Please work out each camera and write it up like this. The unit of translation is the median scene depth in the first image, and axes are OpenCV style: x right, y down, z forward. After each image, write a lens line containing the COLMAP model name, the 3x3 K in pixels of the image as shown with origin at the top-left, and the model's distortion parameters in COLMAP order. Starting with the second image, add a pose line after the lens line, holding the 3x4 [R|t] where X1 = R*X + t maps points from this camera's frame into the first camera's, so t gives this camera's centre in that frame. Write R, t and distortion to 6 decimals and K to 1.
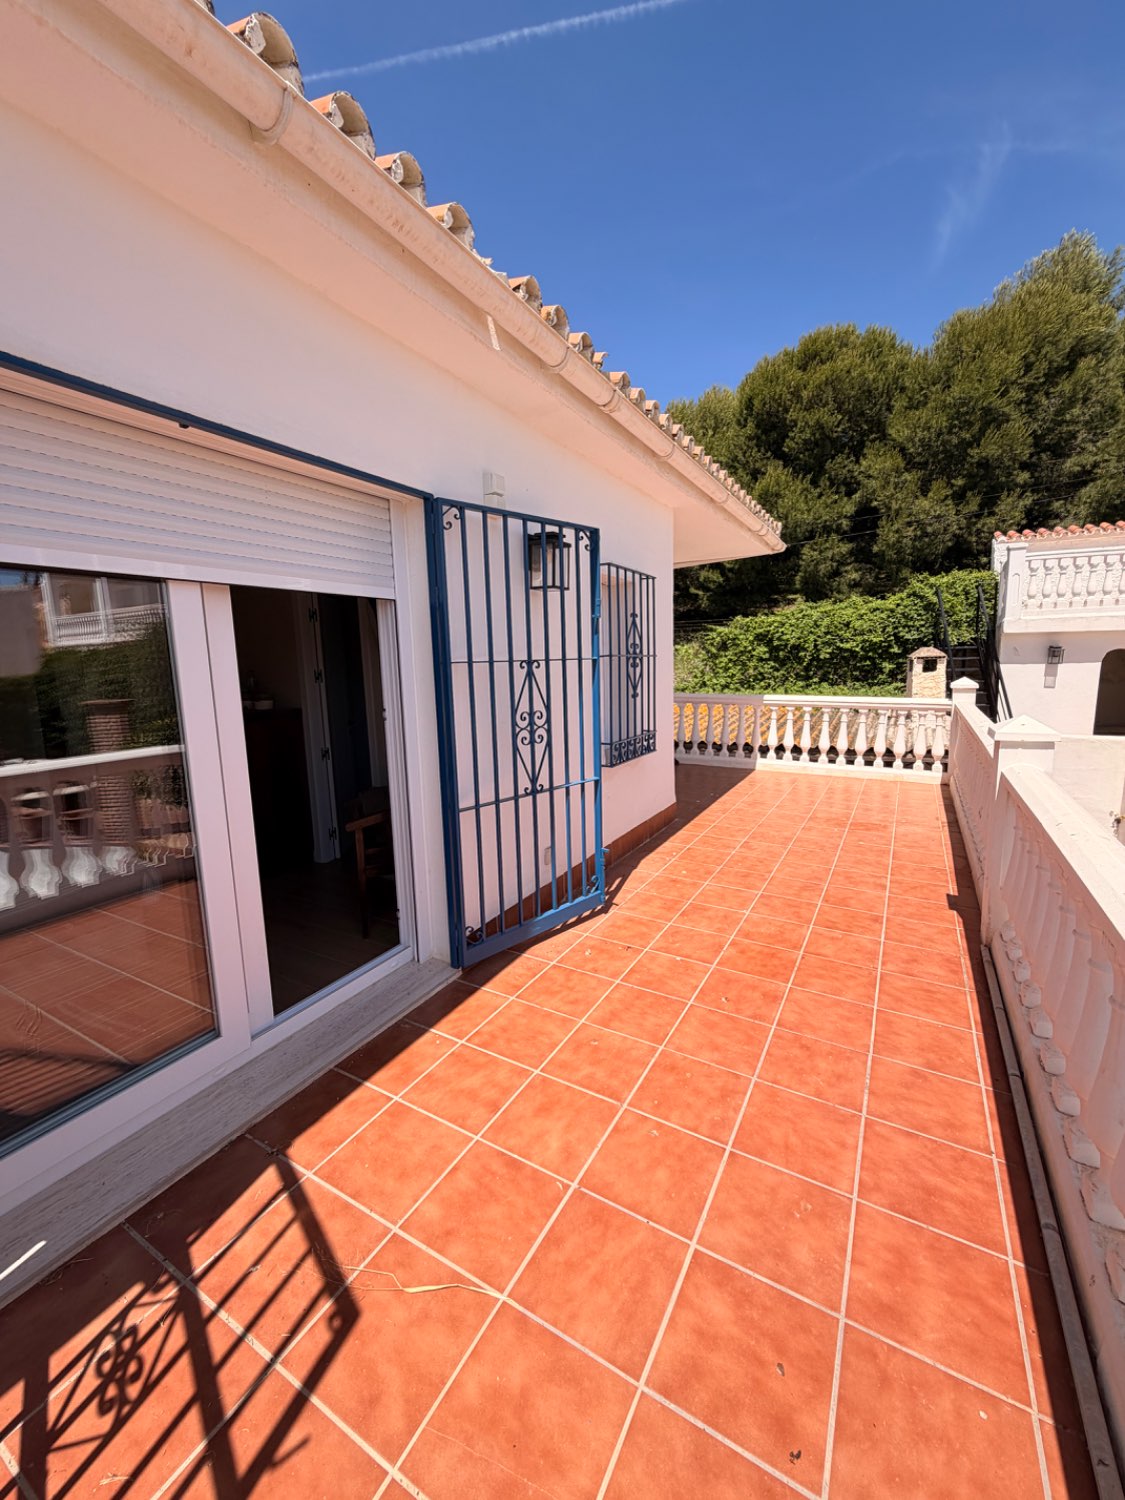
lens RADIAL K [[595.3, 0, 564.8], [0, 595.3, 750.2], [0, 0, 1]] dist [0.000658, 0.000118]
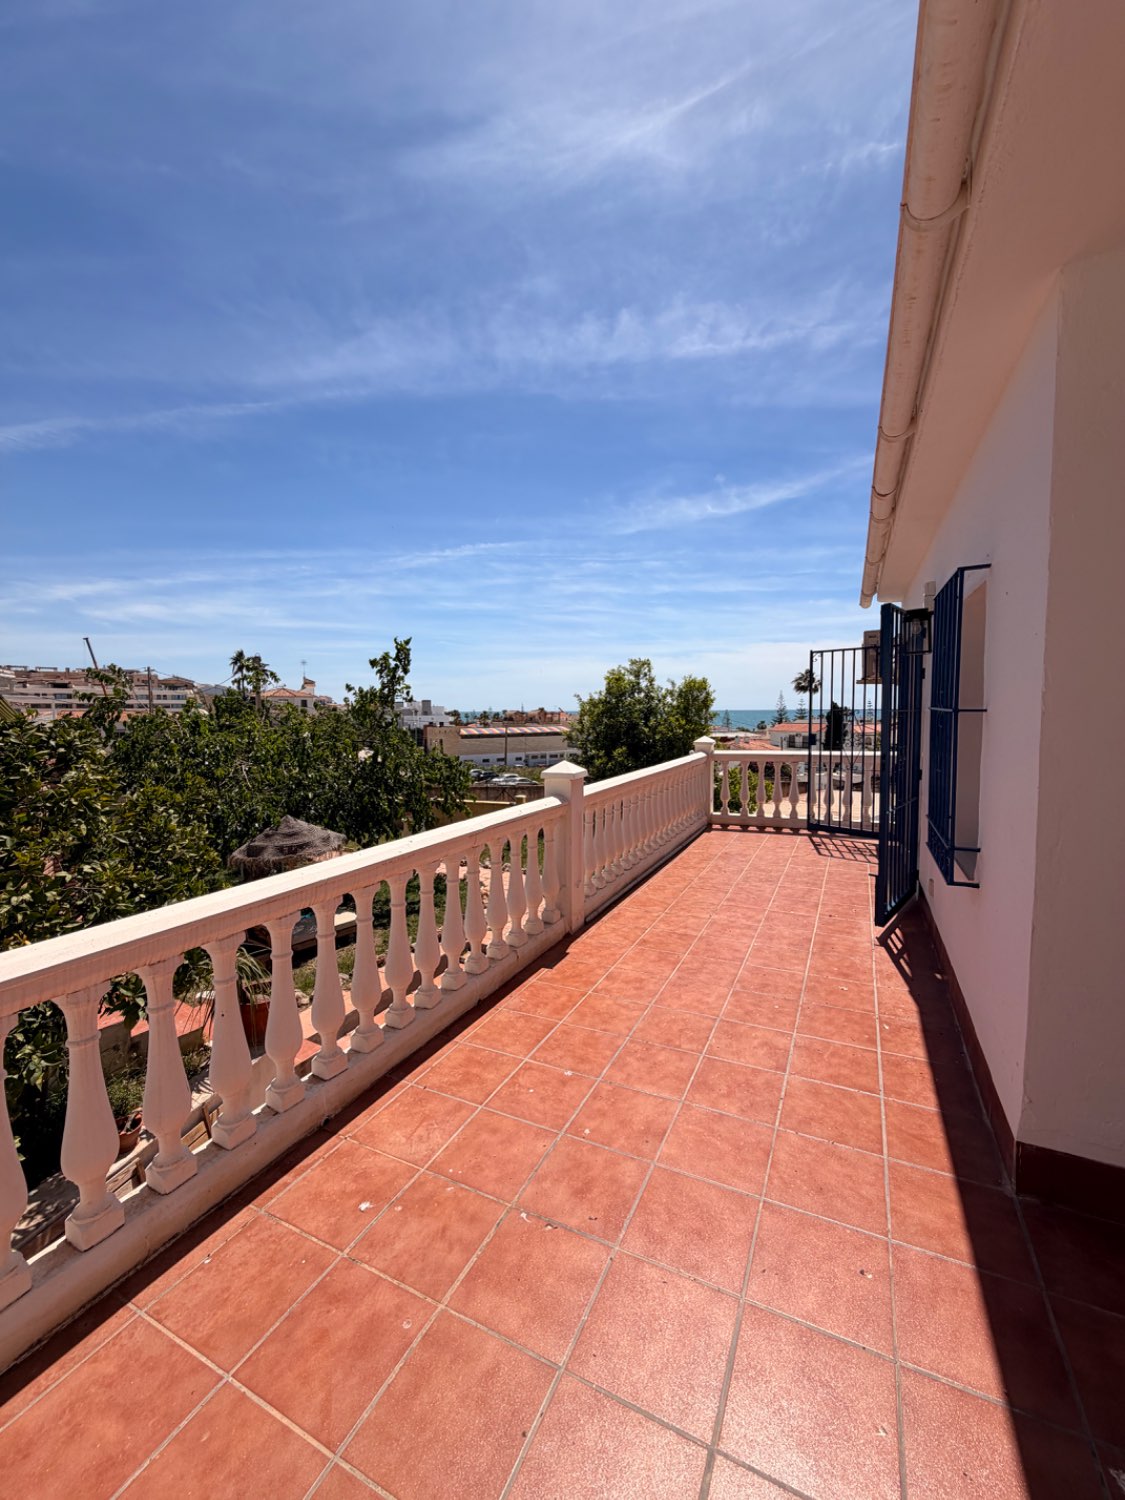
lens RADIAL K [[595.3, 0, 570.2], [0, 595.3, 745.0], [0, 0, 1]] dist [0.000658, 0.000118]
pose [[-0.996820, 0.036282, -0.070941, 0.253968], [0.020262, 0.976469, 0.214705, -0.118533], [0.077062, 0.212585, -0.974099, 0.705680]]
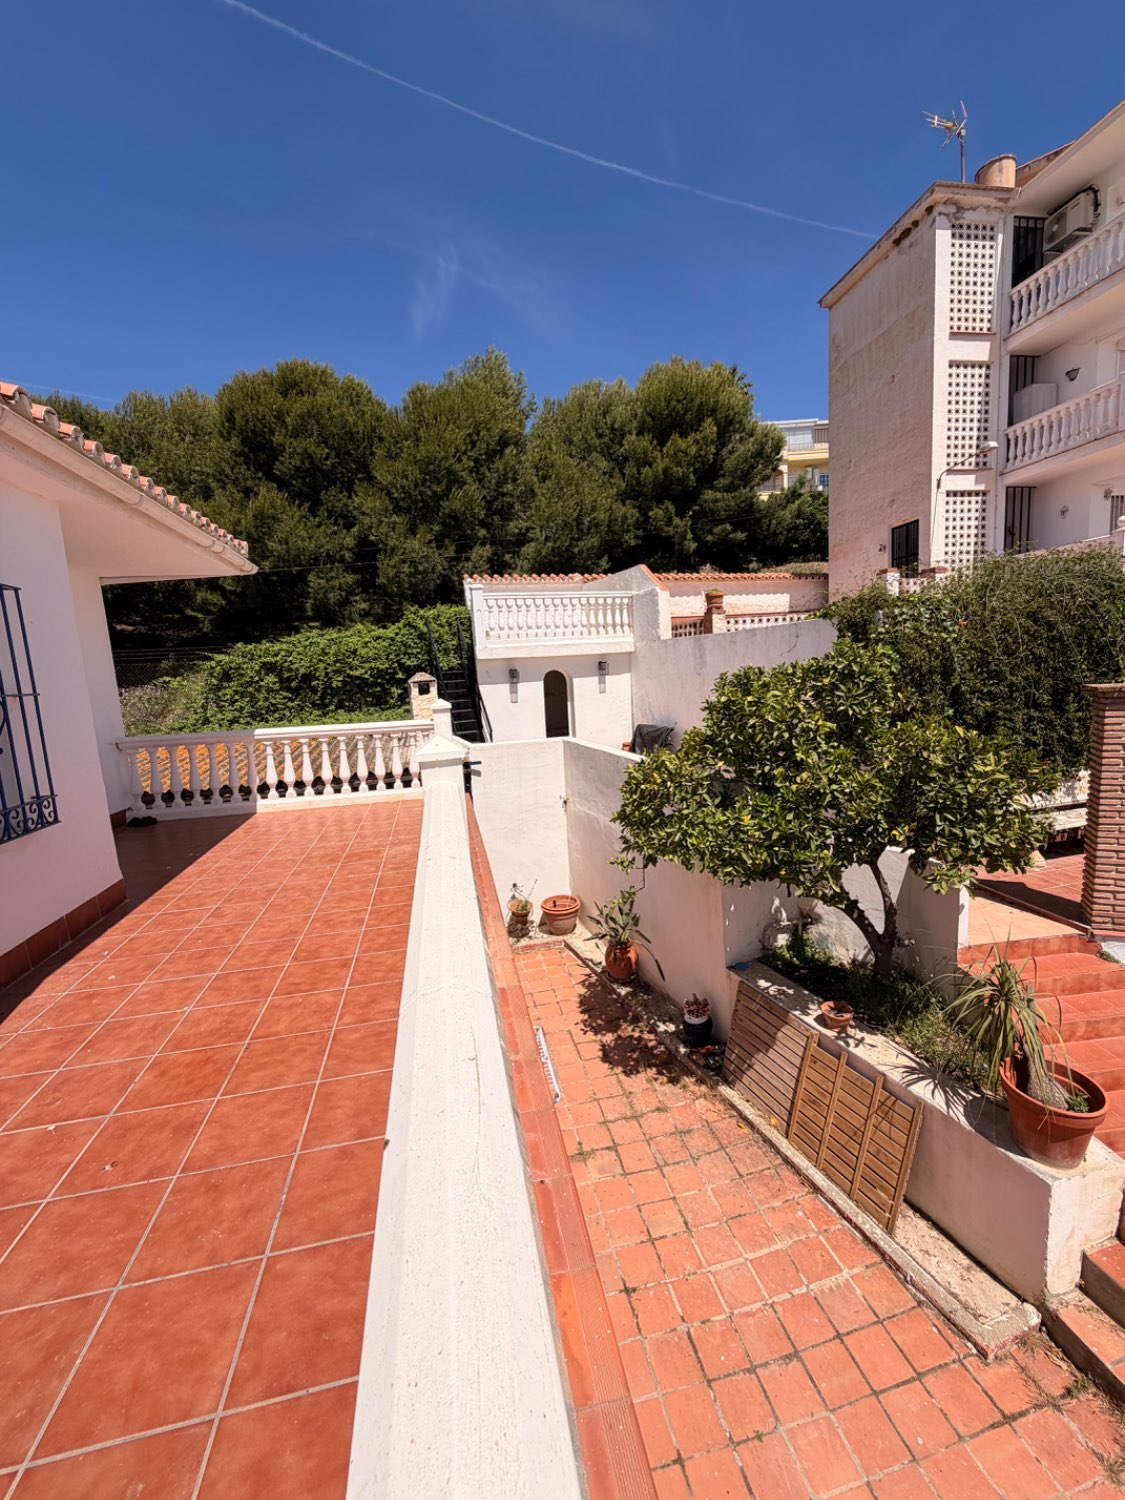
lens RADIAL K [[595.3, 0, 560.7], [0, 595.3, 751.3], [0, 0, 1]] dist [0.000658, 0.000118]
pose [[0.749088, -0.110489, 0.653192, 0.070089], [0.138519, 0.990322, 0.008661, -0.002924], [-0.647827, 0.083992, 0.757143, 0.014909]]
